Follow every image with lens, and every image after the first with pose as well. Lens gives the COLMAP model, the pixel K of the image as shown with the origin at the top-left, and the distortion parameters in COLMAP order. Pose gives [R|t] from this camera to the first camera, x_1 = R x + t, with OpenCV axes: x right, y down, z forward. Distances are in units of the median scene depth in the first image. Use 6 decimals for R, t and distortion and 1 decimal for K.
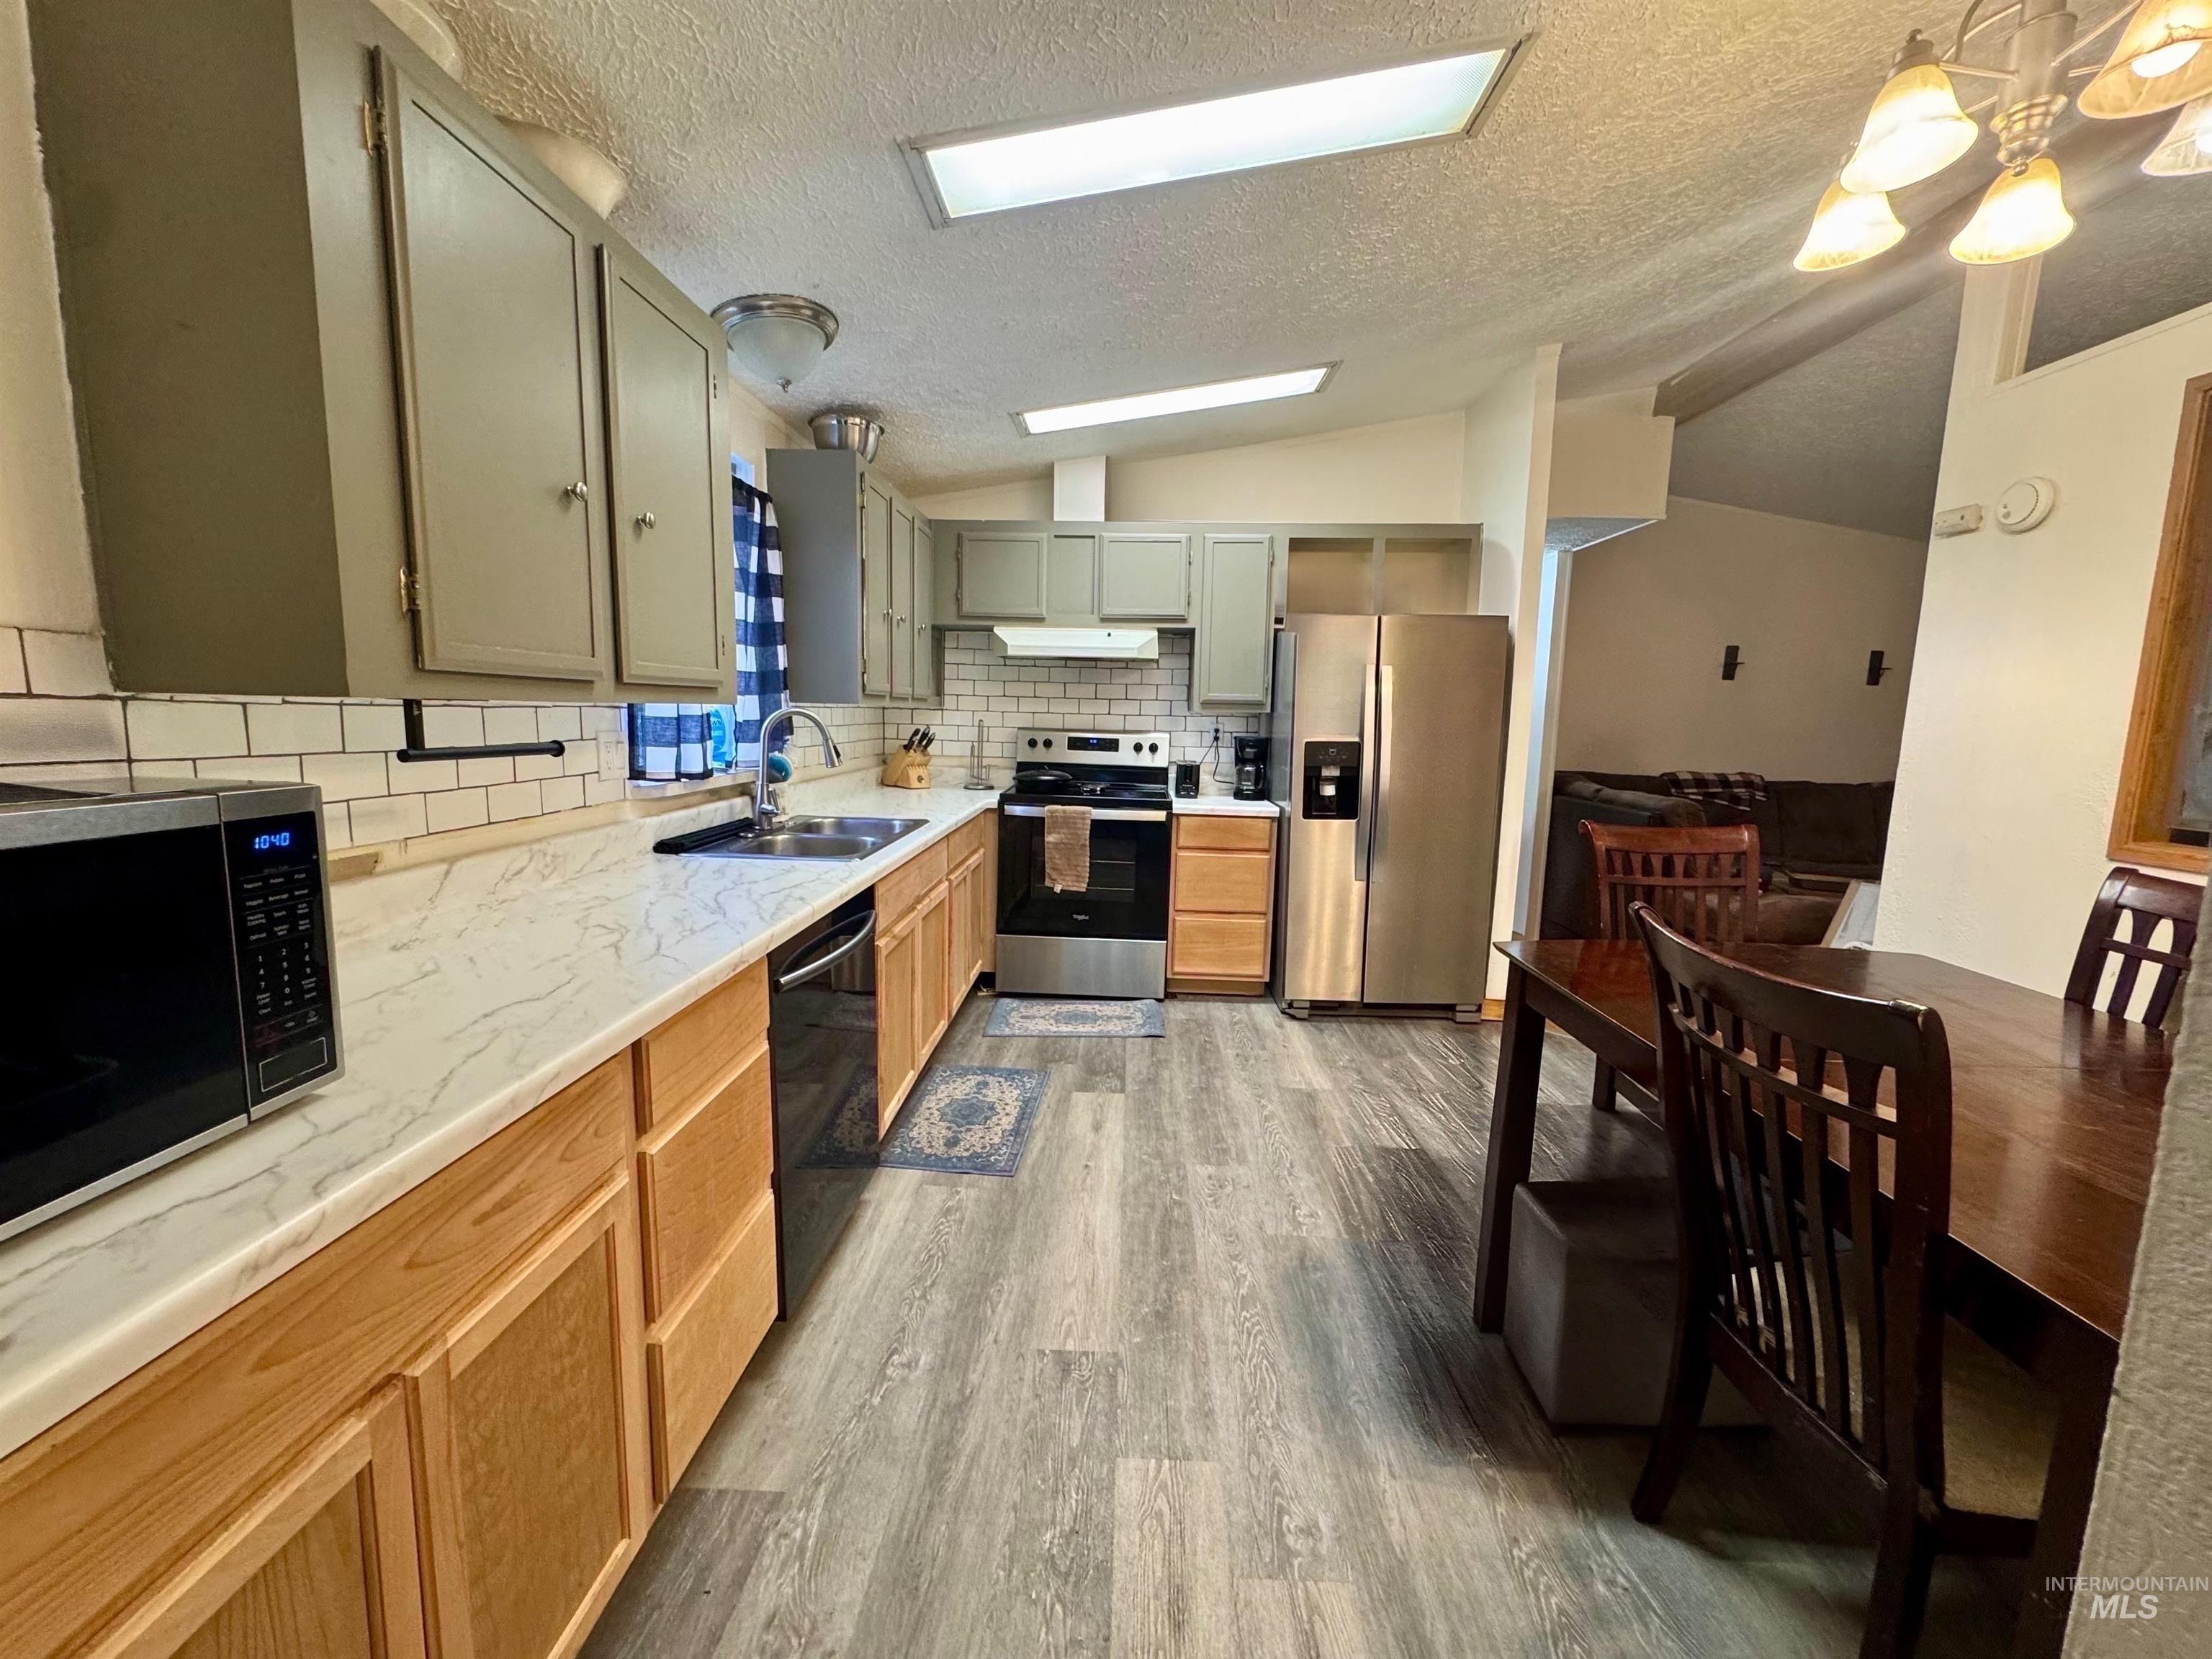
lens RADIAL K [[890.7, 0, 1099.6], [0, 890.7, 829.0], [0, 0, 1]] dist [-0.000731, -0.000036]
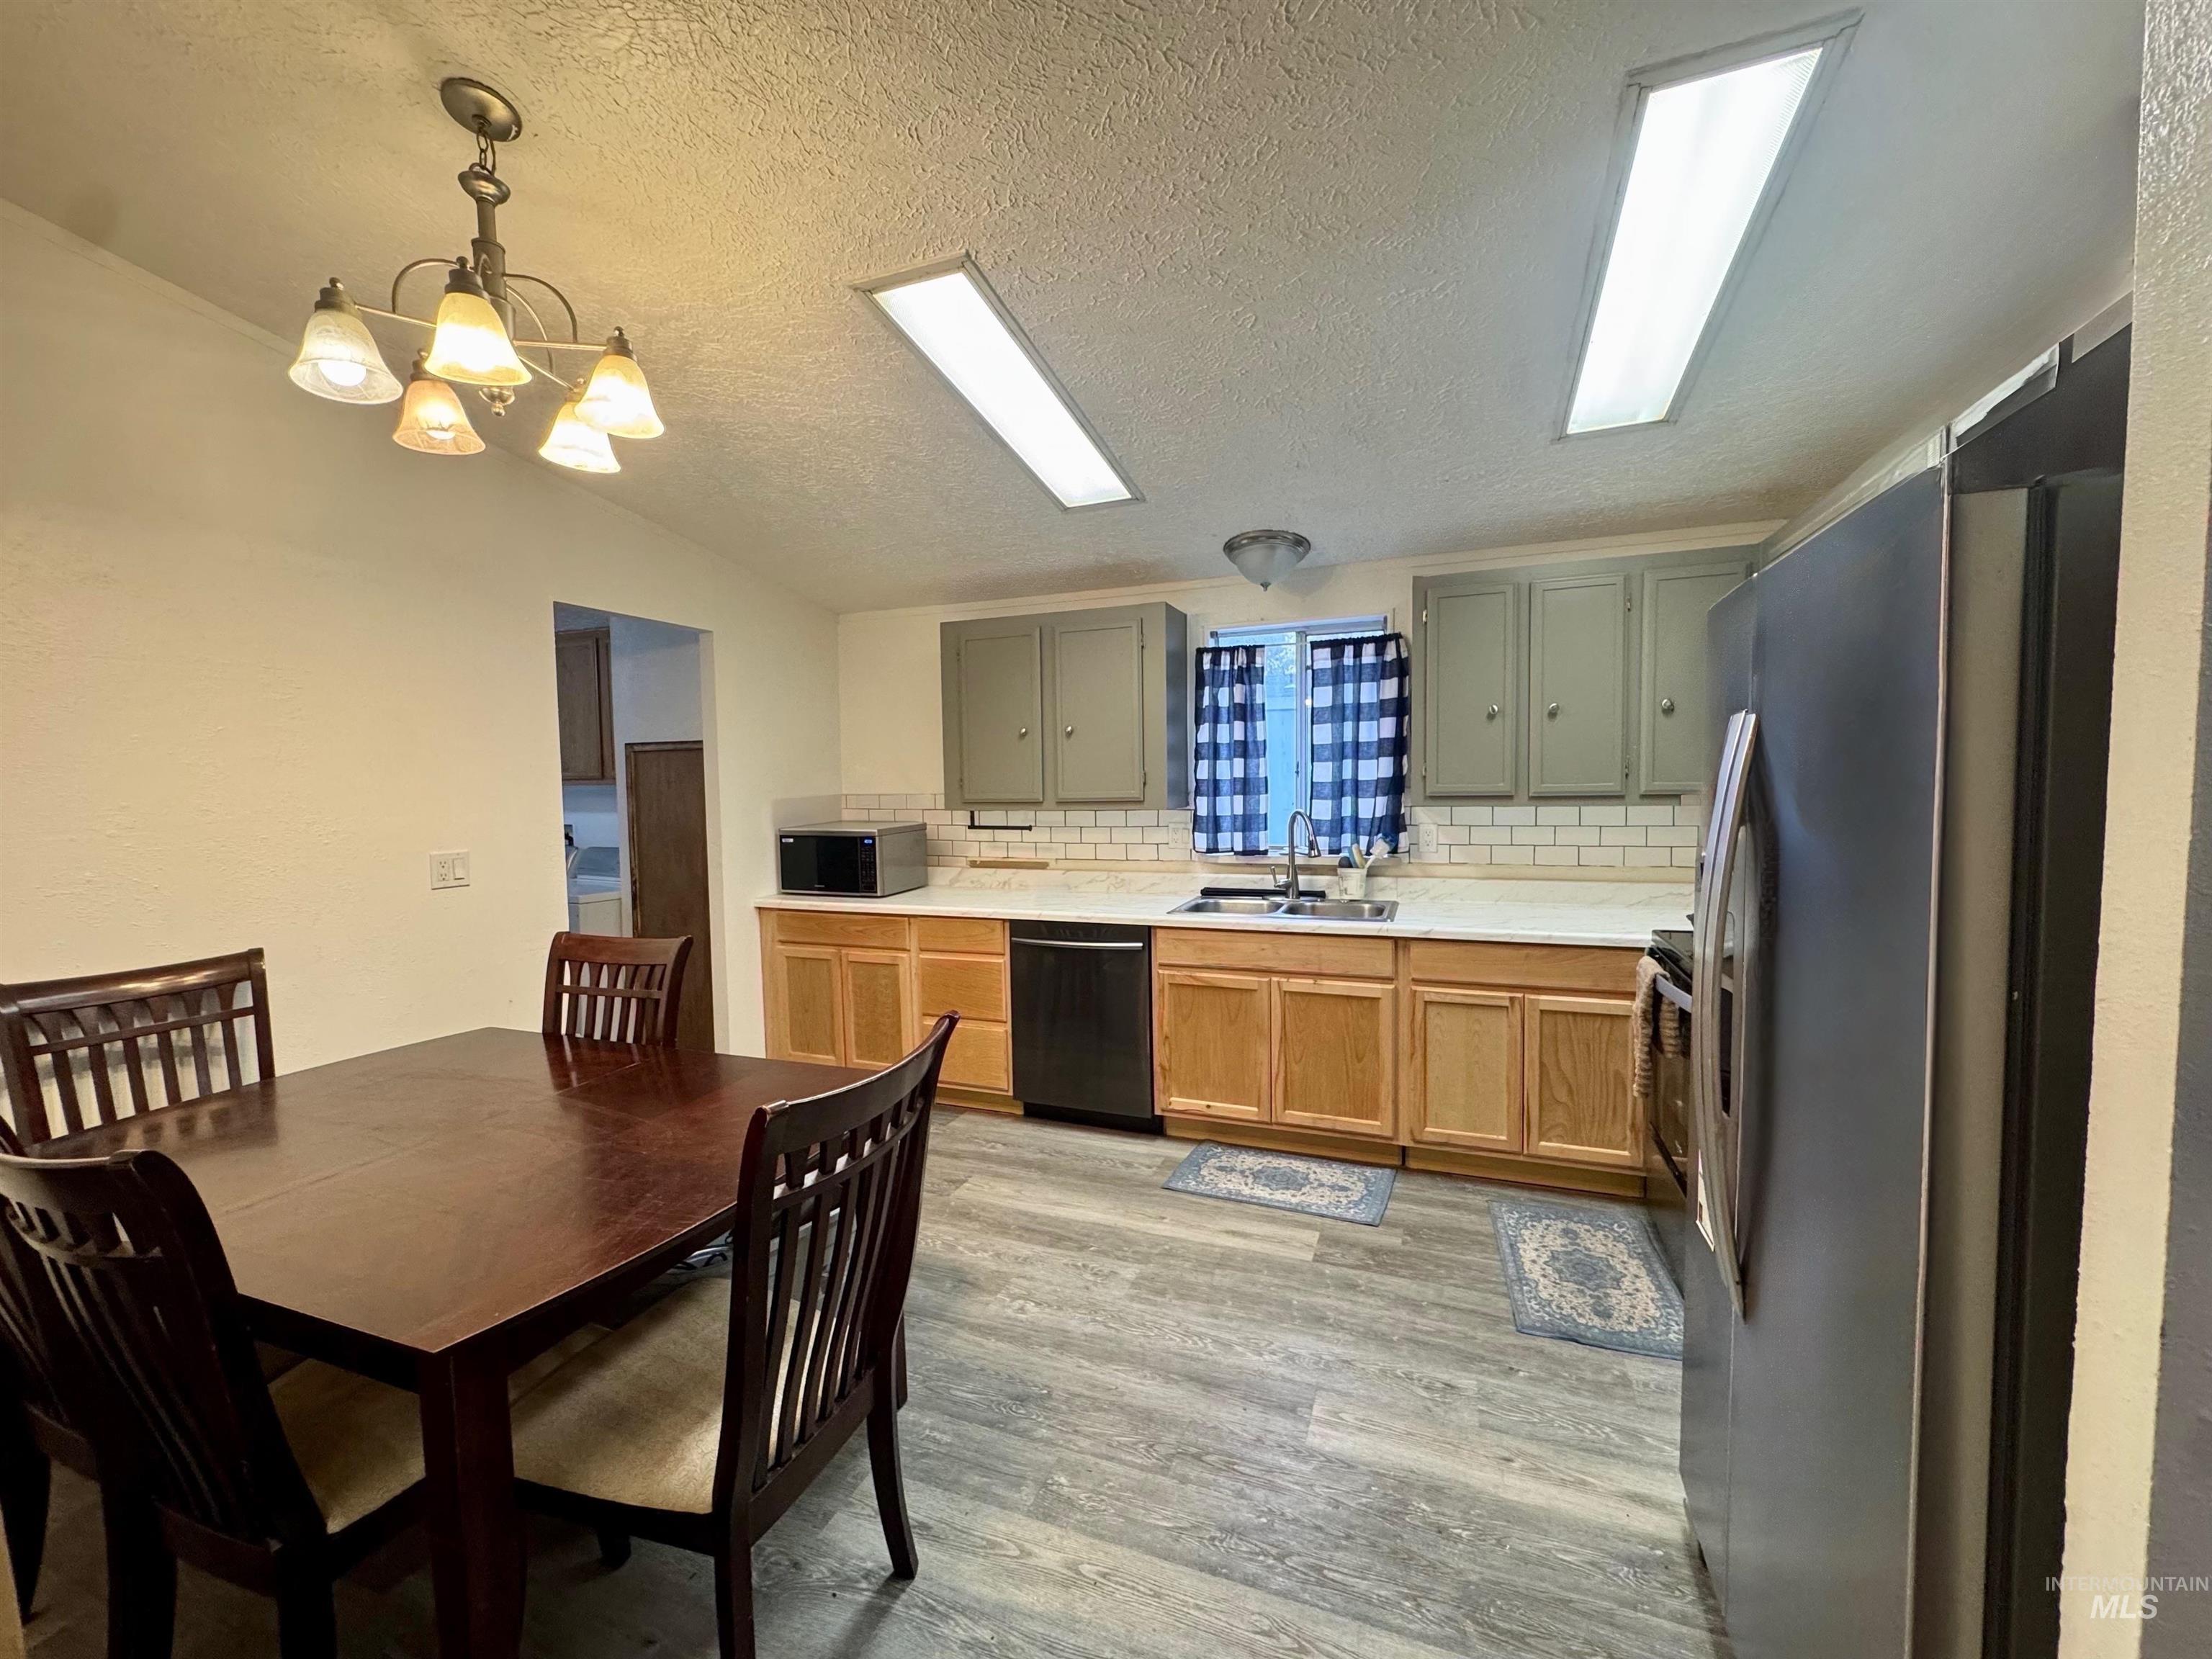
lens RADIAL K [[890.7, 0, 1104.4], [0, 890.7, 829.0], [0, 0, 1]] dist [-0.000731, -0.000036]
pose [[-0.335656, 0.039985, -0.941136, 0.910138], [-0.111315, 0.990415, 0.081779, -0.168013], [0.935384, 0.132212, -0.327988, 1.065890]]
